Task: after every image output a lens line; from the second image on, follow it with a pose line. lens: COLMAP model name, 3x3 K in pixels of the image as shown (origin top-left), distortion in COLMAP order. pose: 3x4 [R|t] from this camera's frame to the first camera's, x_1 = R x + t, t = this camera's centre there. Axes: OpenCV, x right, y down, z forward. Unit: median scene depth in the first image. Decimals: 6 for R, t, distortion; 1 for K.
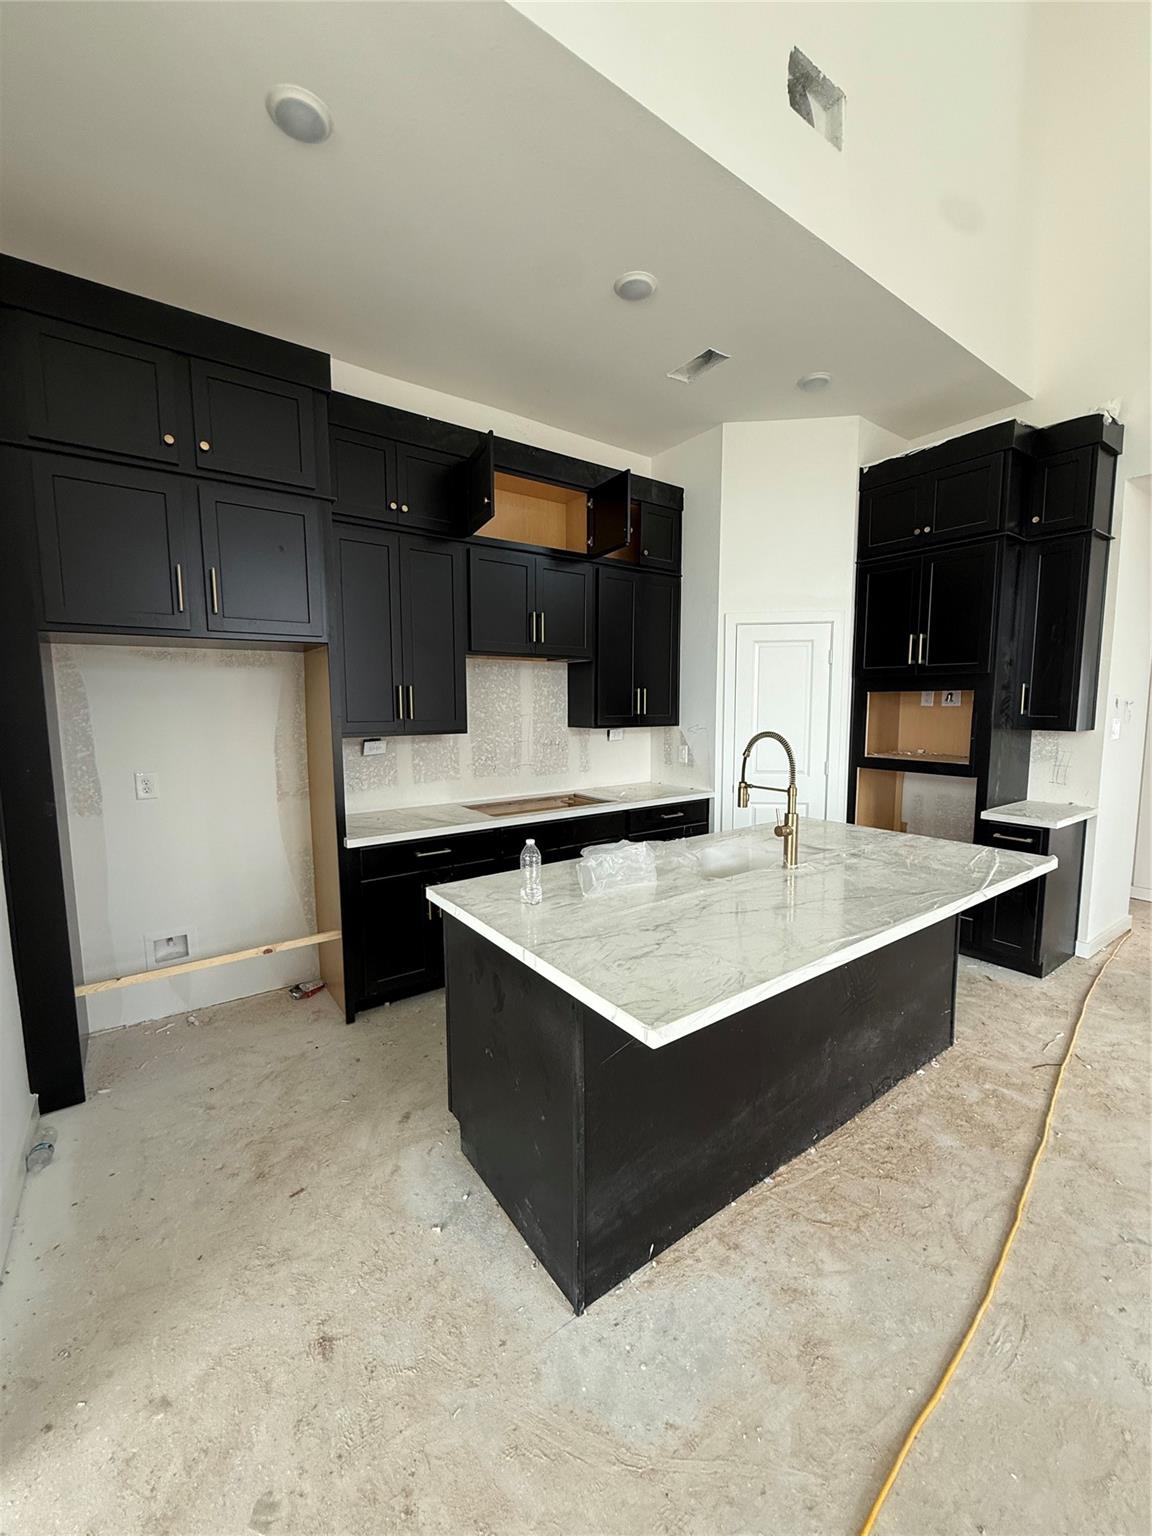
lens RADIAL K [[616.8, 0, 576.0], [0, 616.8, 768.0], [0, 0, 1]] dist [0.000808, 0.000338]
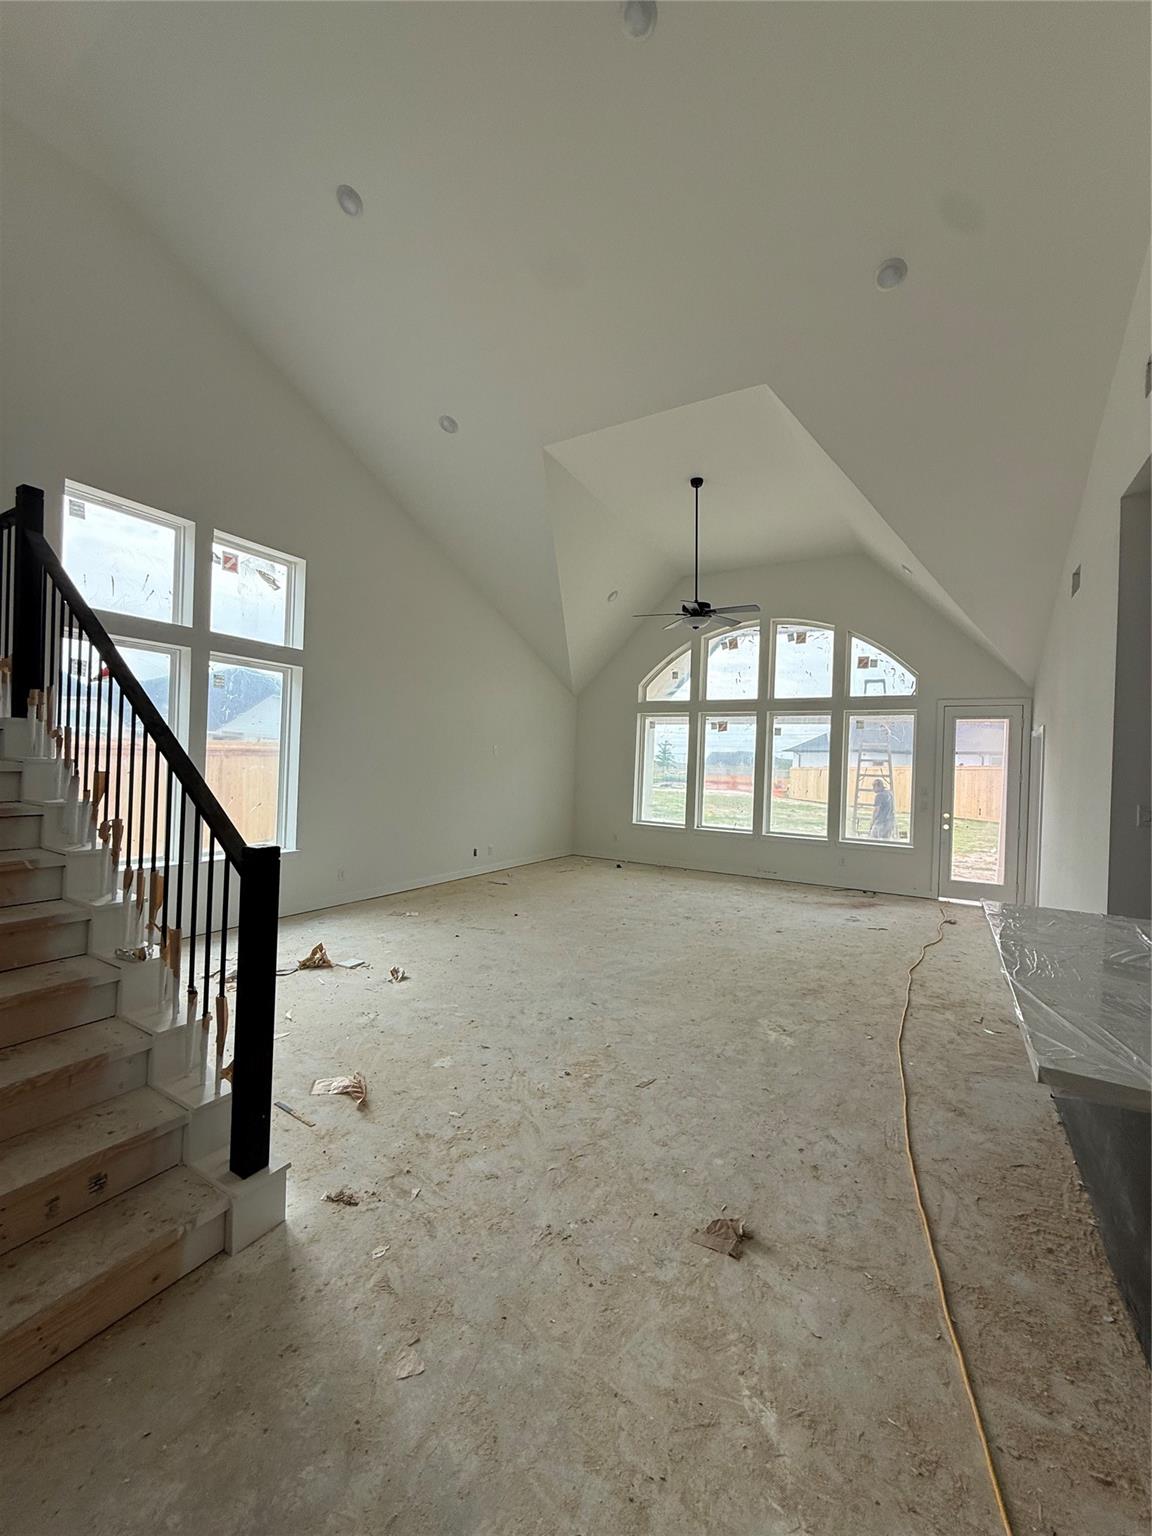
lens RADIAL K [[616.8, 0, 576.0], [0, 616.8, 768.0], [0, 0, 1]] dist [0.000808, 0.000338]
pose [[-0.914554, -0.019098, -0.404013, 1.857001], [-0.069702, 0.991382, 0.110920, -0.206936], [0.398413, 0.129602, -0.908004, 1.739854]]
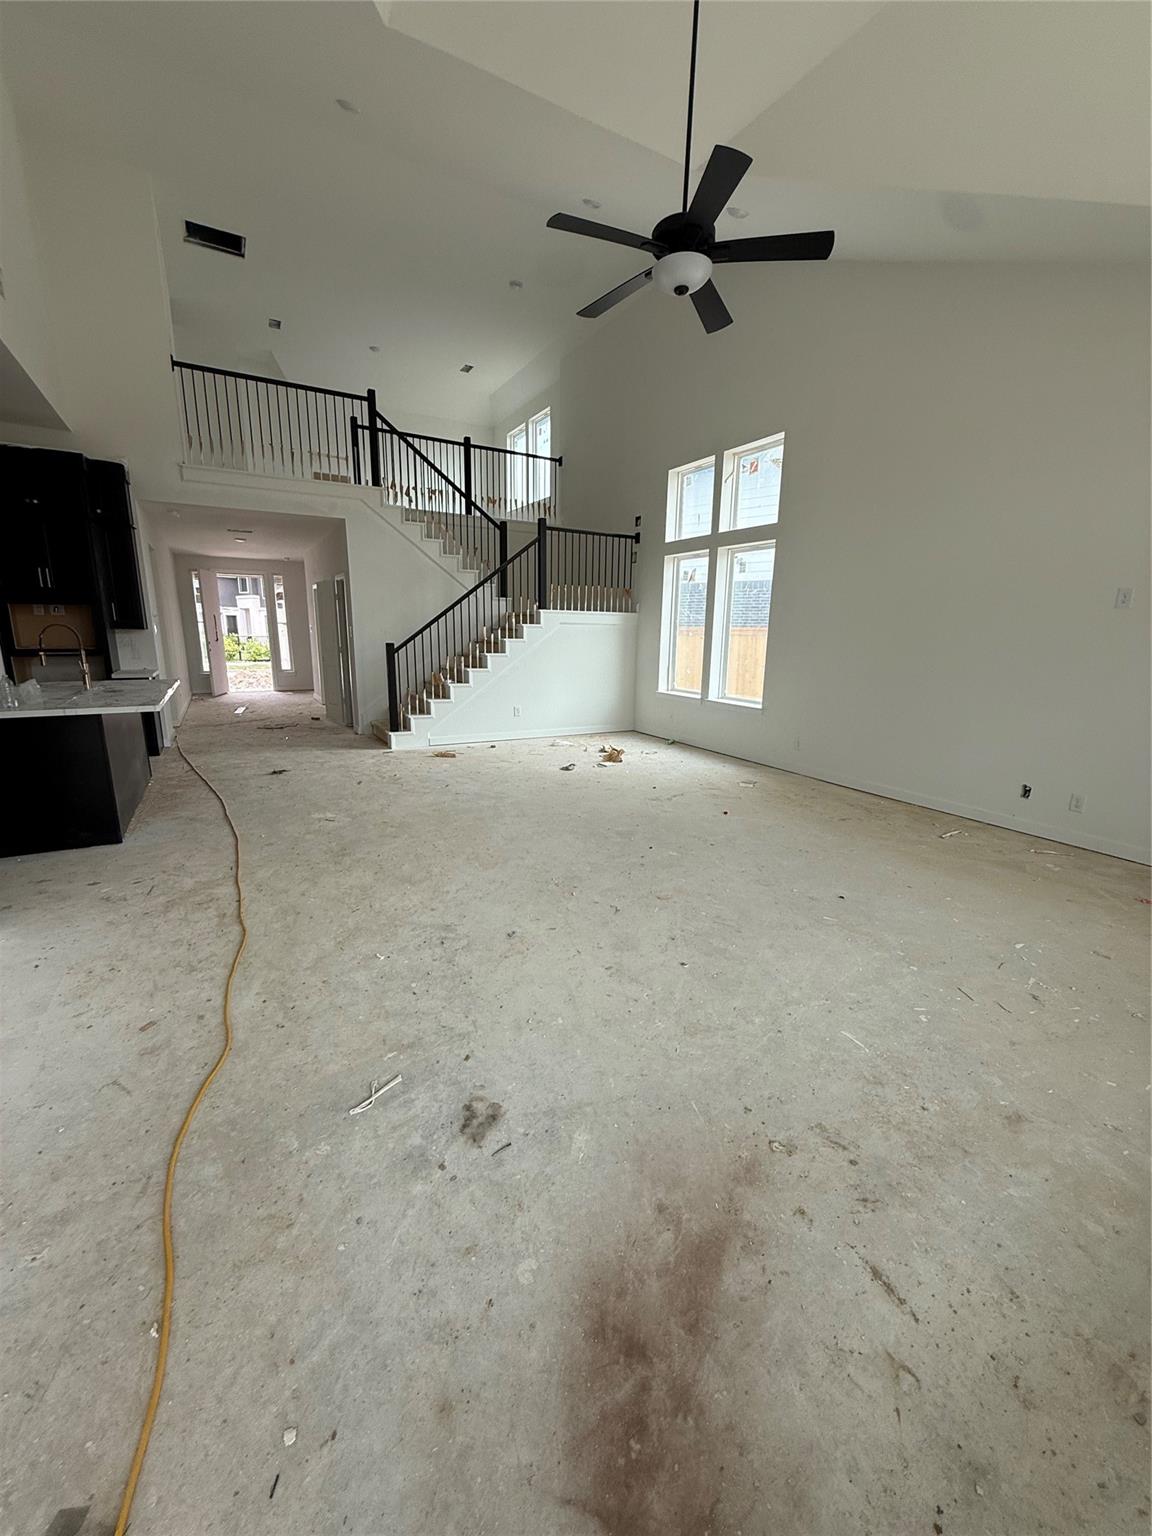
lens RADIAL K [[616.8, 0, 576.0], [0, 616.8, 768.0], [0, 0, 1]] dist [0.000808, 0.000338]
pose [[0.112590, -0.208587, 0.971501, -1.954101], [0.091024, 0.975772, 0.198955, 0.196457], [-0.989464, 0.066030, 0.128849, -1.100720]]
